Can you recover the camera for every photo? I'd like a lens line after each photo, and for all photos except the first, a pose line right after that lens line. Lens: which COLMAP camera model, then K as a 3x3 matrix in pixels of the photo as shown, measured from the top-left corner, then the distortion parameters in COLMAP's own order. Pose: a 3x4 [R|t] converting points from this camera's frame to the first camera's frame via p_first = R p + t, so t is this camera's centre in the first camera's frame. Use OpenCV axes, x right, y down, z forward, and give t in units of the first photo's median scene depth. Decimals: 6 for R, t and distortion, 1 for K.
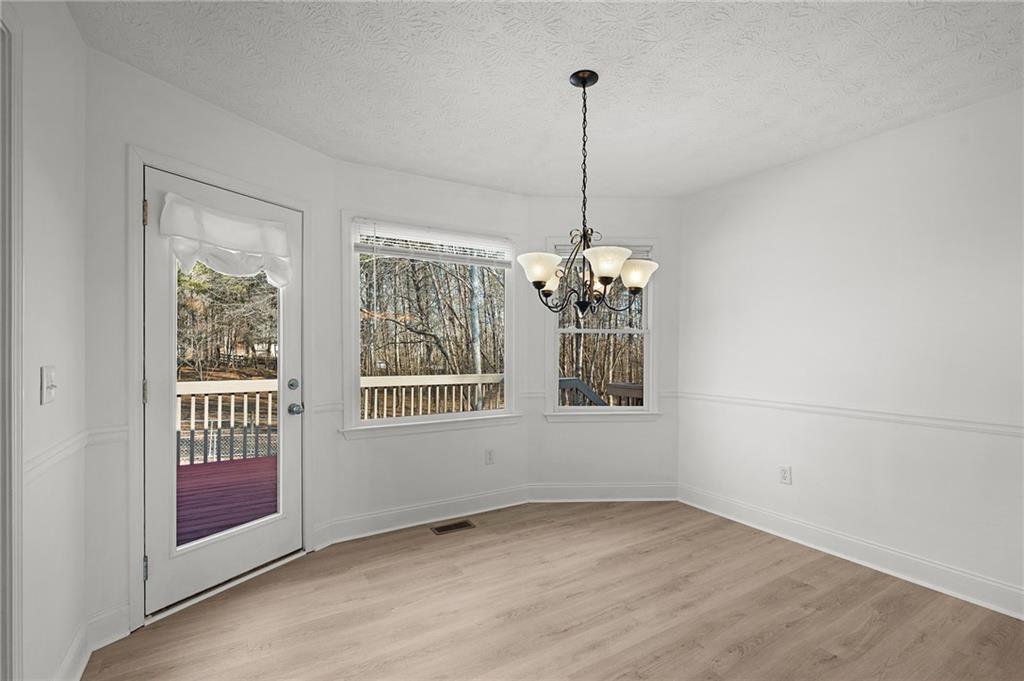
lens RADIAL K [[464.5, 0, 525.2], [0, 464.5, 355.3], [0, 0, 1]] dist [0.000154, 0.000080]
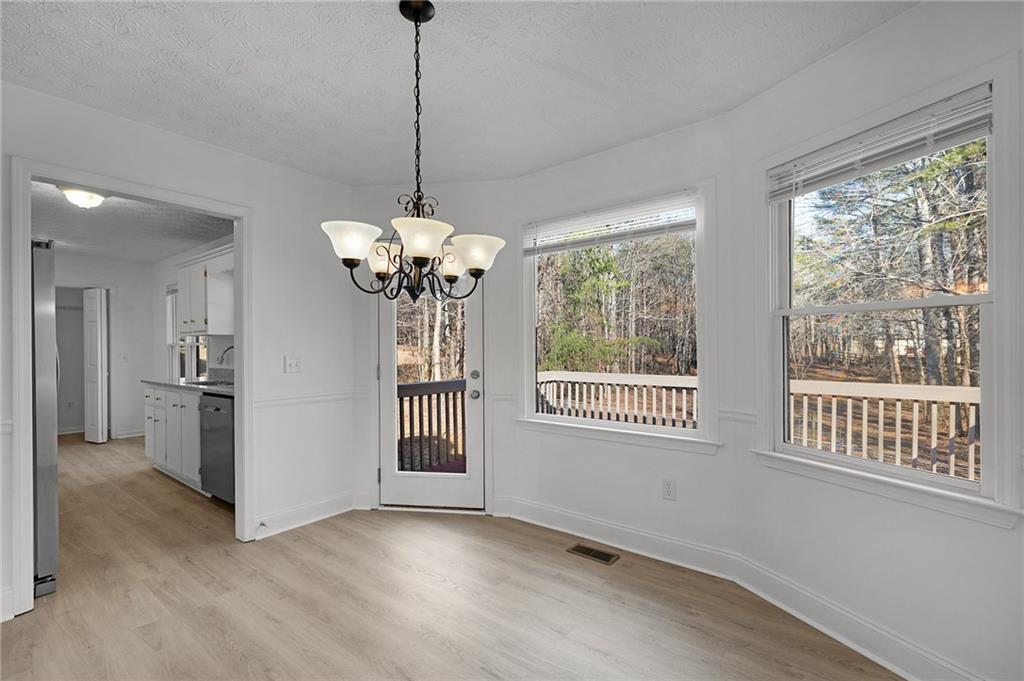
lens RADIAL K [[456.8, 0, 512.0], [0, 456.8, 340.5], [0, 0, 1]] dist [0.000654, 0.000106]
pose [[0.330450, -0.022821, -0.943547, 0.655339], [-0.010843, 0.999550, -0.027973, 0.002787], [0.943761, 0.019475, 0.330054, 0.625302]]
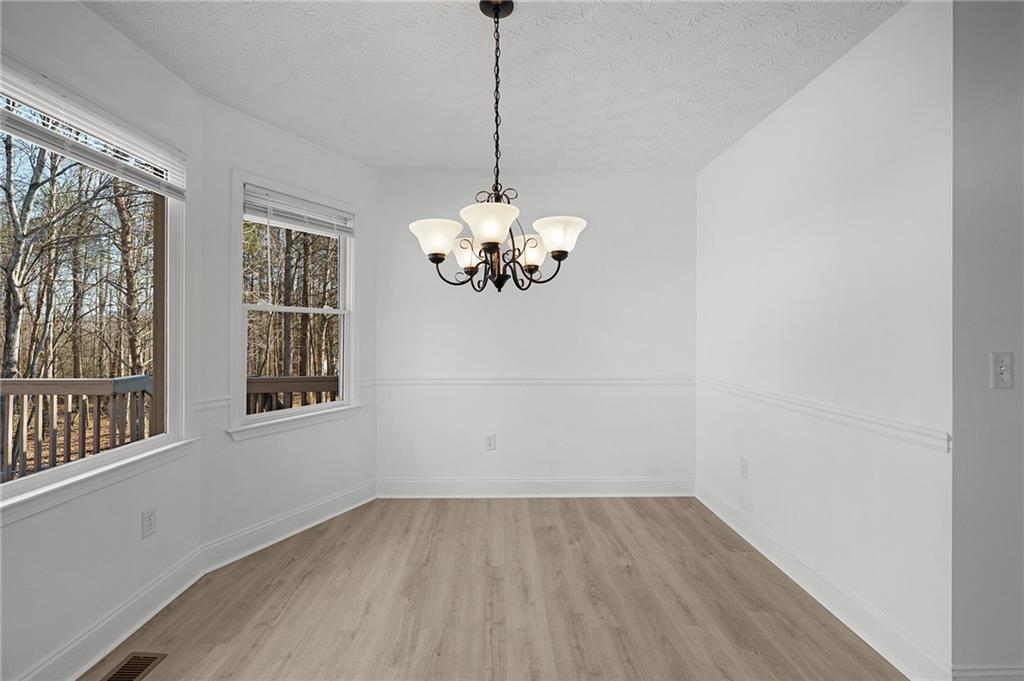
lens RADIAL K [[456.8, 0, 512.0], [0, 456.8, 340.5], [0, 0, 1]] dist [0.000654, 0.000106]
pose [[0.522868, -0.022577, 0.852115, -0.381783], [0.017707, 0.999721, 0.015623, -0.007528], [-0.852230, 0.006920, 0.523122, 0.394551]]
